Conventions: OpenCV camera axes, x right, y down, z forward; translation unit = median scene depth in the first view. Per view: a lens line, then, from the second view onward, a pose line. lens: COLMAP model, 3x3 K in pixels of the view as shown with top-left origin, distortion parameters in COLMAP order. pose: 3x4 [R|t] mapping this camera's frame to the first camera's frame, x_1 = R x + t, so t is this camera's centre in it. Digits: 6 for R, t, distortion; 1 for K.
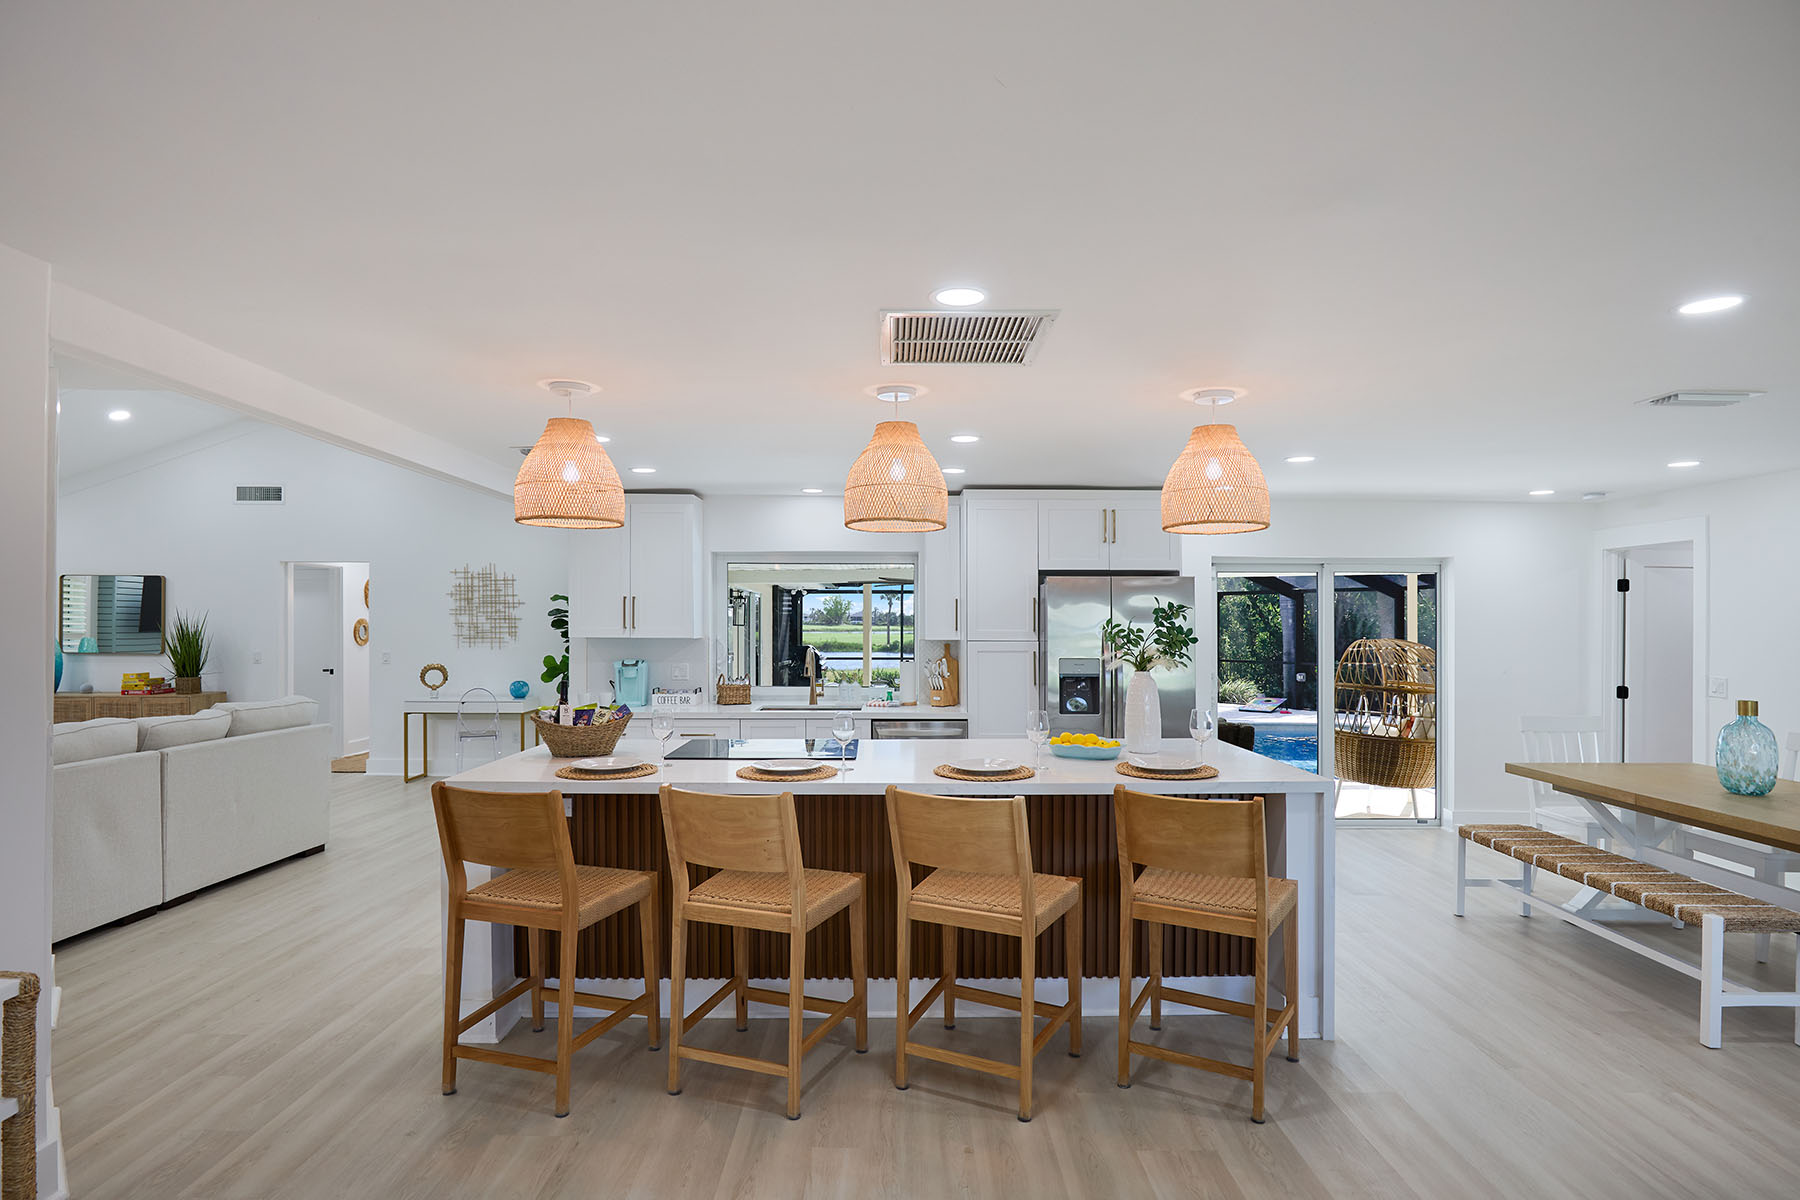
lens RADIAL K [[929.1, 0, 861.1], [0, 929.1, 603.6], [0, 0, 1]] dist [-0.012397, -0.000686]
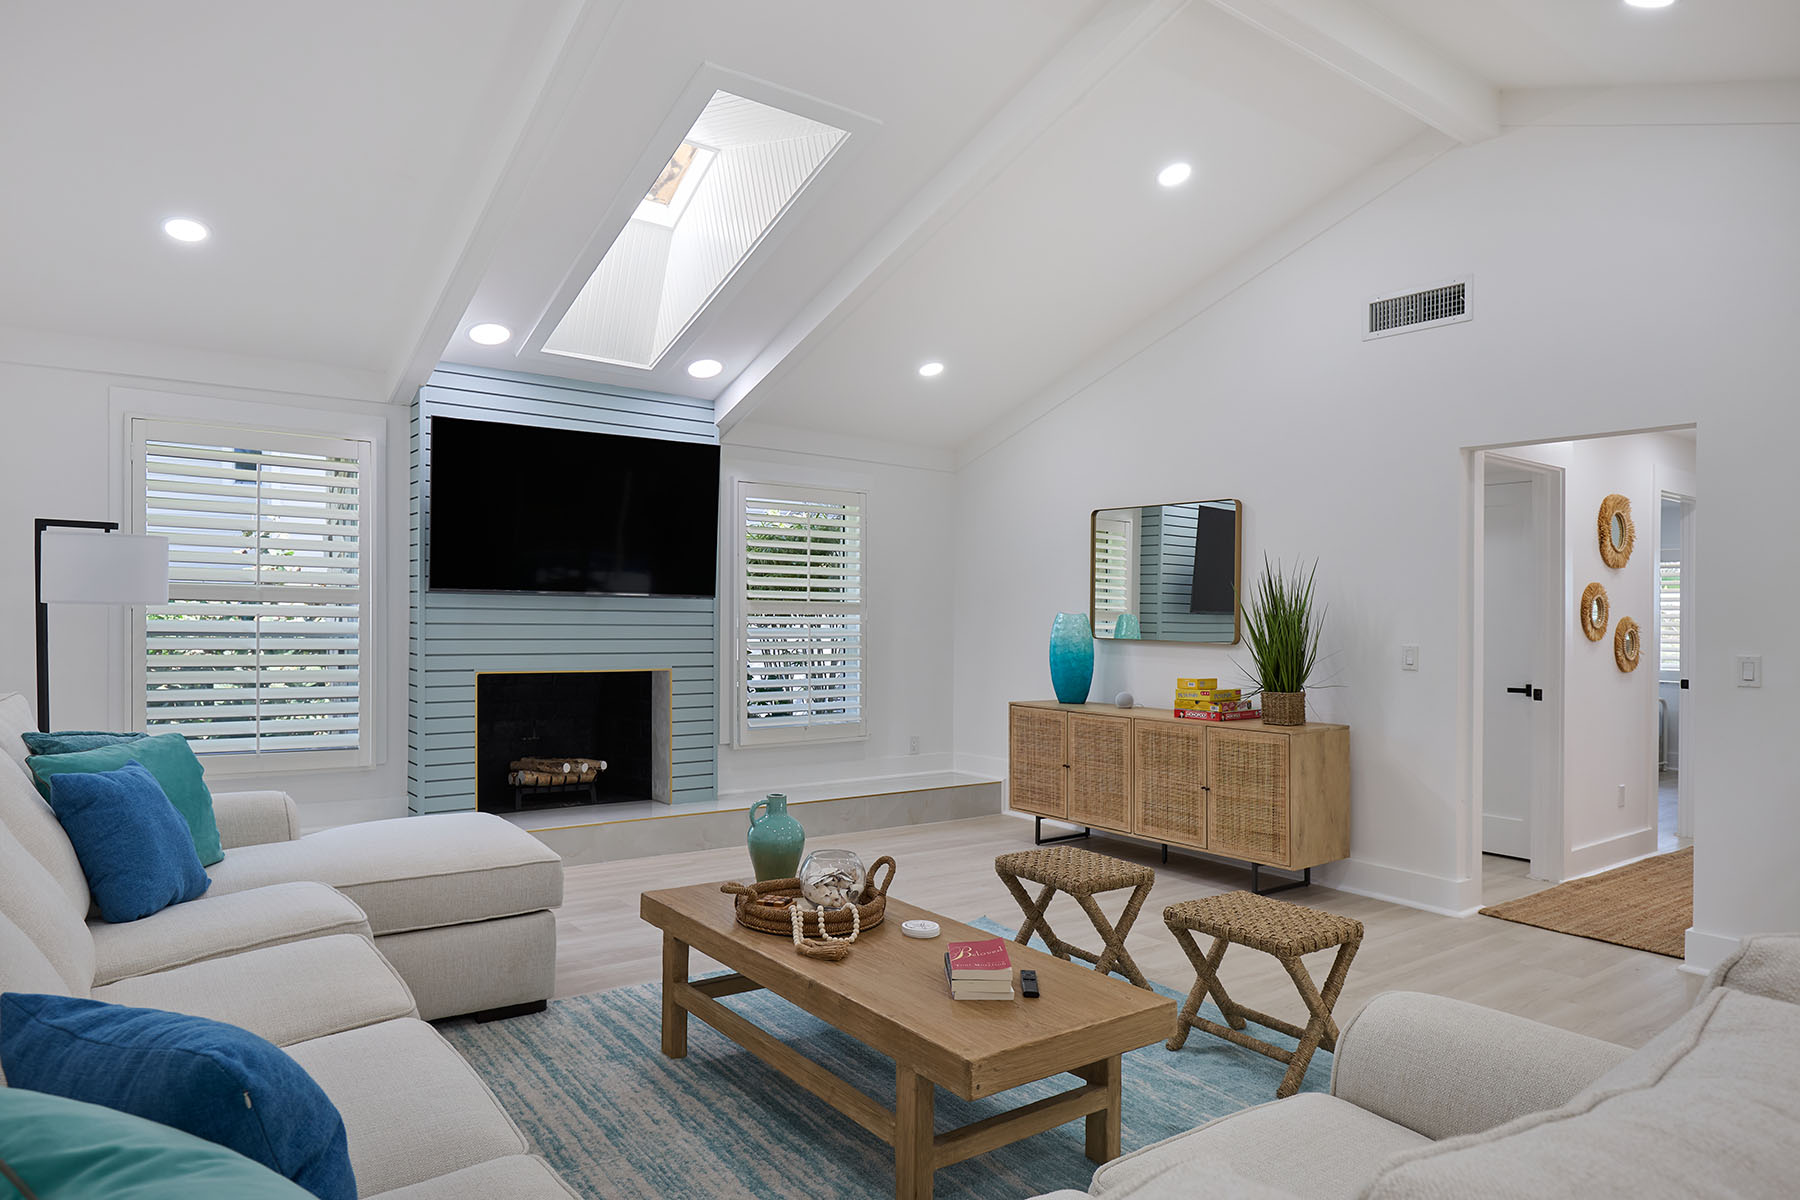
lens RADIAL K [[1115.4, 0, 927.4], [0, 1115.4, 626.5], [0, 0, 1]] dist [-0.000673, 0.002188]
pose [[0.636968, 0.015068, -0.770743, -0.931604], [0.000010, 0.999809, 0.019554, 0.078007], [0.770890, -0.012463, 0.636846, 1.124052]]
